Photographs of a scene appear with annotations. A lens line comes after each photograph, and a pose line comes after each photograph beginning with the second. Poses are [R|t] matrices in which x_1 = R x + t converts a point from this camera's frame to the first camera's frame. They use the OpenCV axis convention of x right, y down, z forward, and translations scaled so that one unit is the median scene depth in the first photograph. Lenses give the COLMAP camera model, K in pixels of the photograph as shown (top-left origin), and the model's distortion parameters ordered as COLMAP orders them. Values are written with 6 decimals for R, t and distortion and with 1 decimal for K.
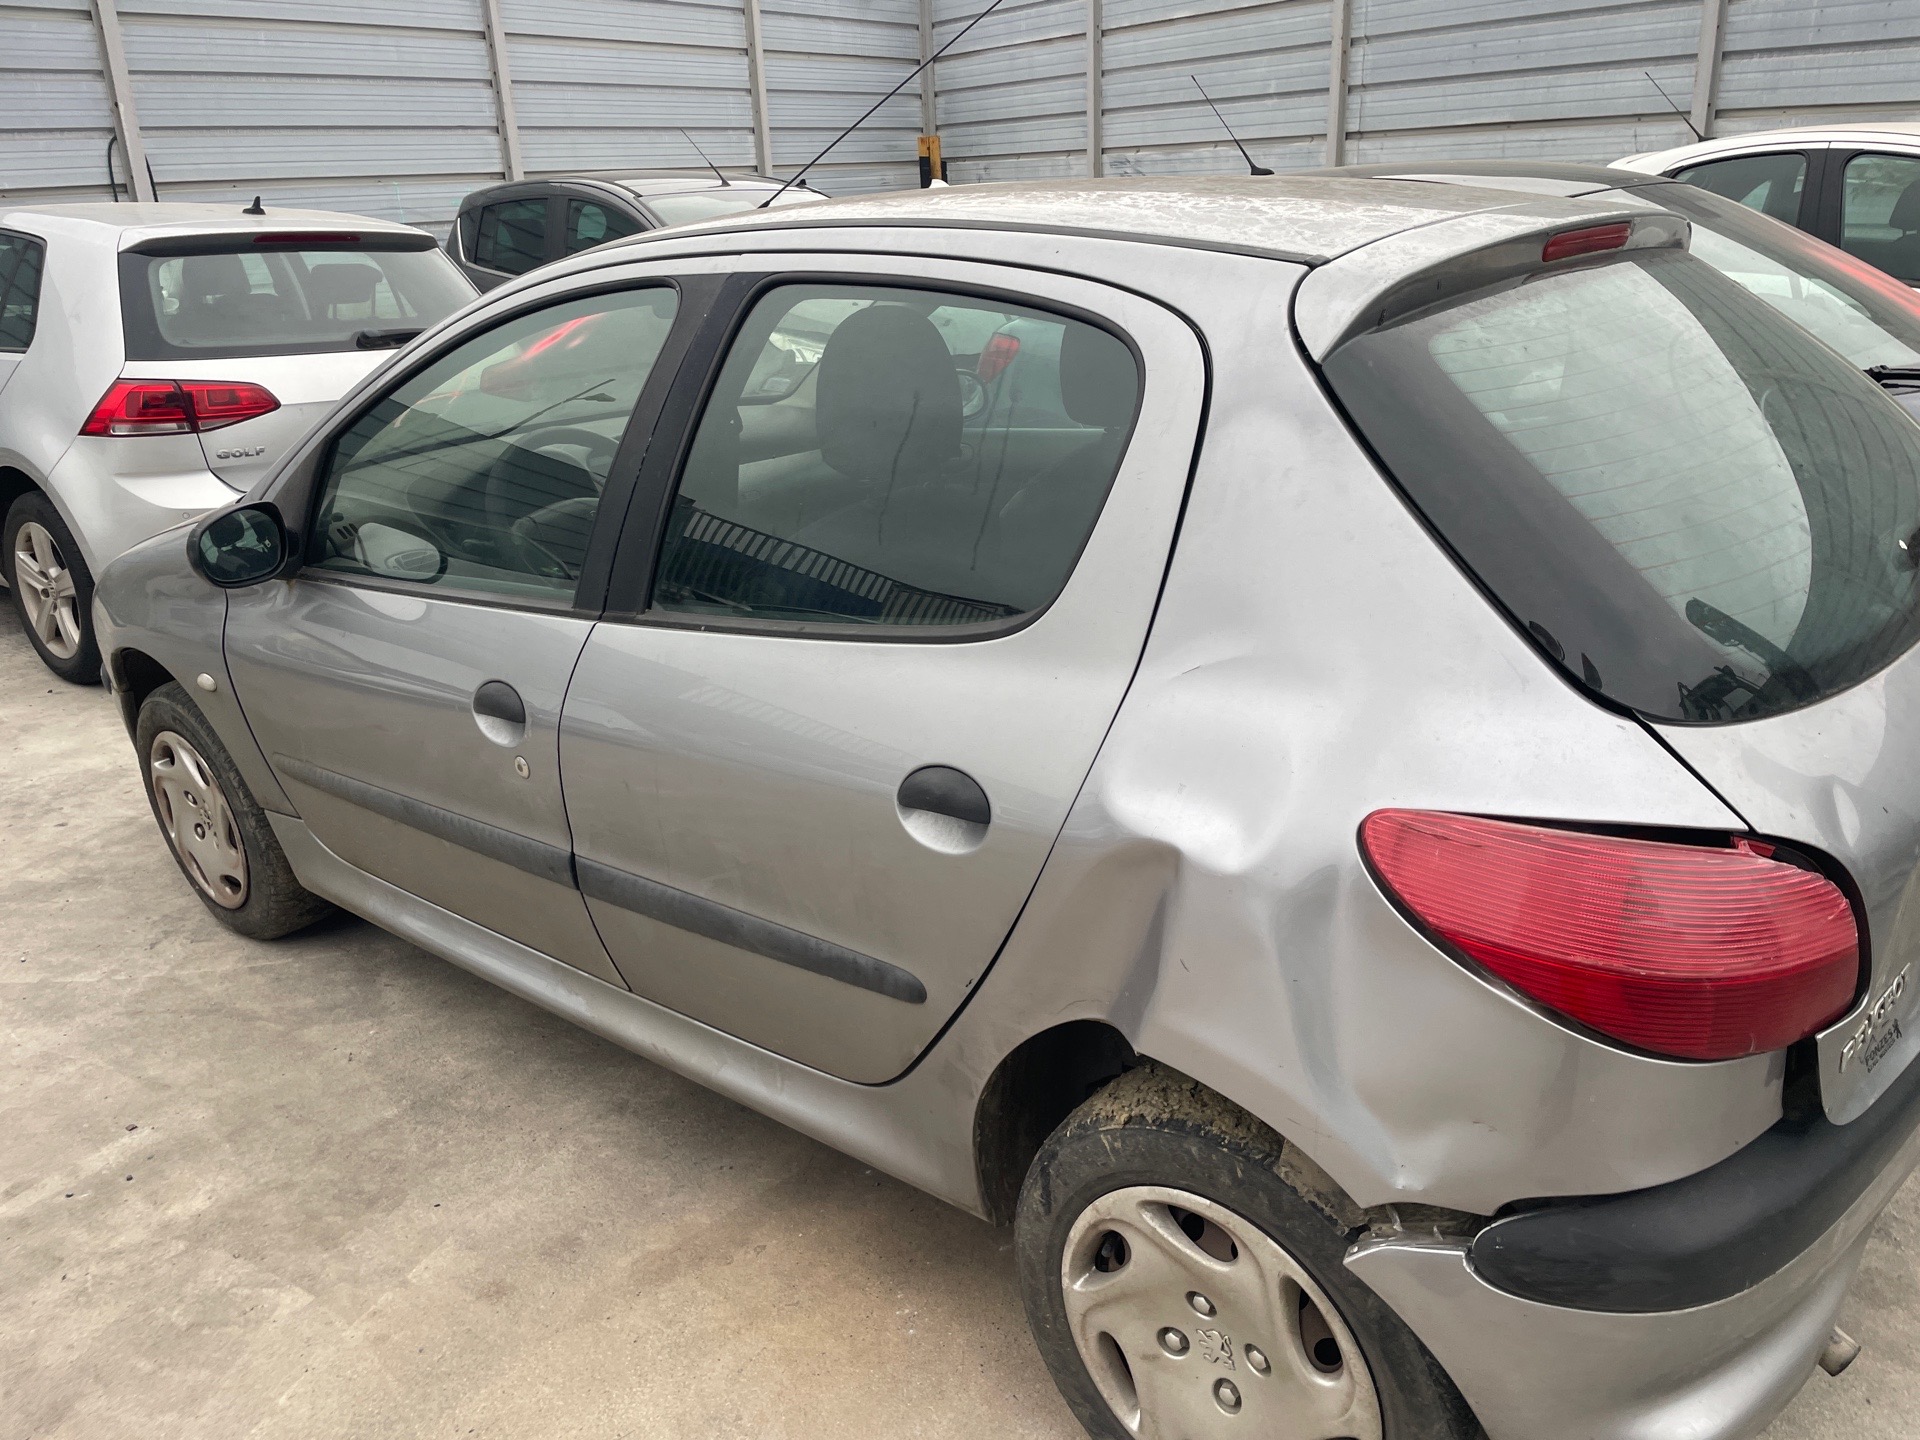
lens RADIAL K [[1453.8, 0, 970.5], [0, 1453.8, 737.4], [0, 0, 1]] dist [0.079299, -0.107013]
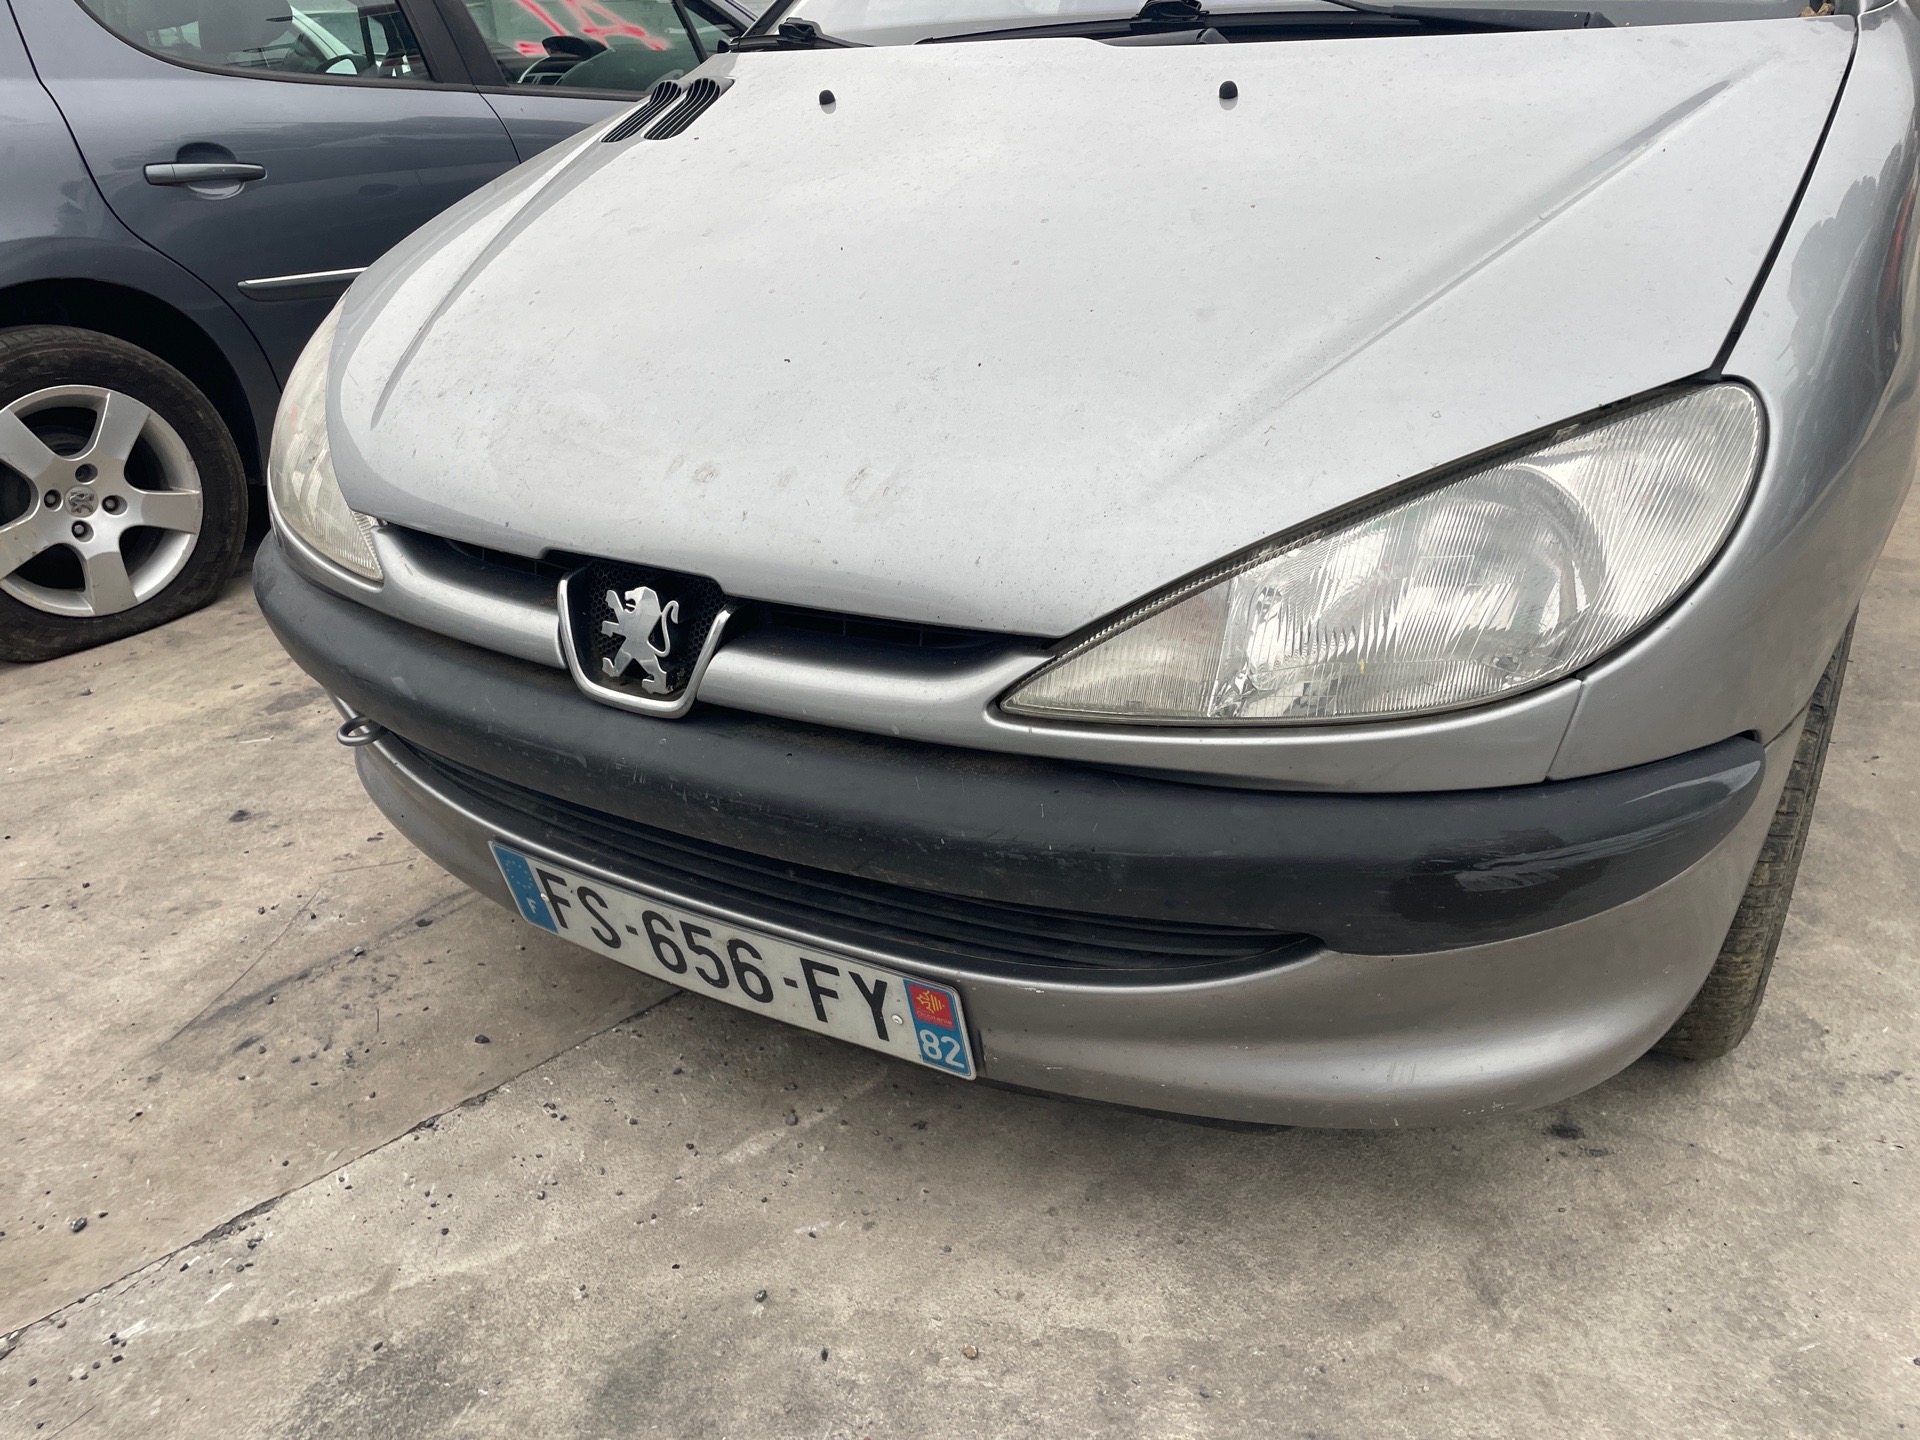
lens RADIAL K [[1453.8, 0, 958.4], [0, 1453.8, 726.5], [0, 0, 1]] dist [0.079299, -0.107013]
pose [[-0.163858, -0.379676, 0.910492, -1.184032], [0.422877, 0.806831, 0.412553, -0.348555], [-0.891250, 0.452626, 0.028351, 1.601181]]
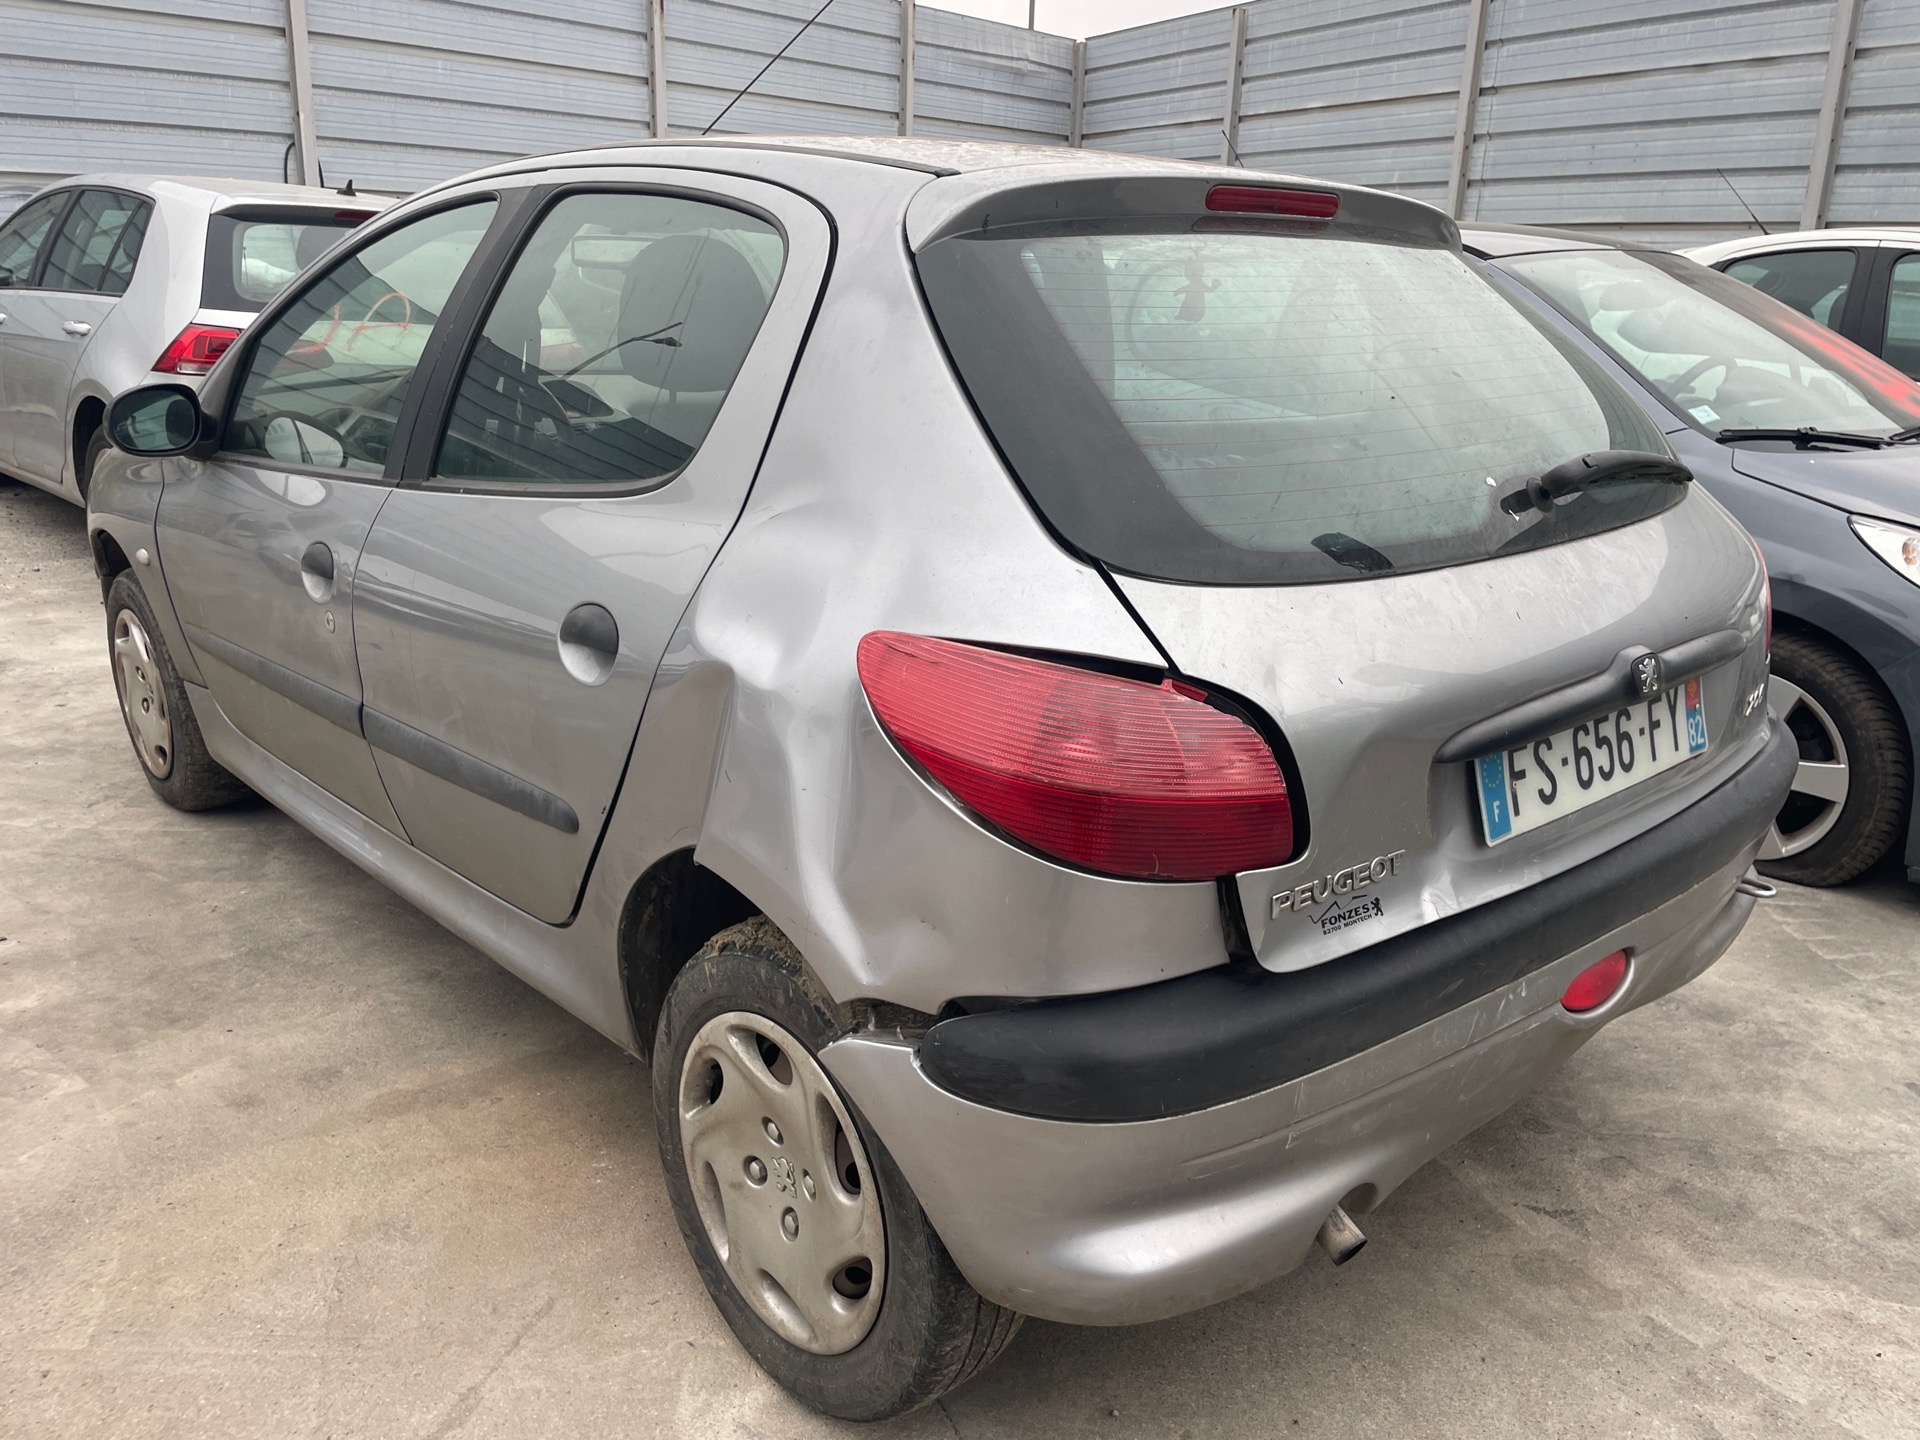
lens RADIAL K [[1453.8, 0, 973.1], [0, 1453.8, 703.0], [0, 0, 1]] dist [0.079299, -0.107013]
pose [[0.990139, 0.101236, -0.096830, 0.255147], [-0.107971, 0.991891, -0.067036, 0.092134], [0.089258, 0.076829, 0.993041, -0.043216]]
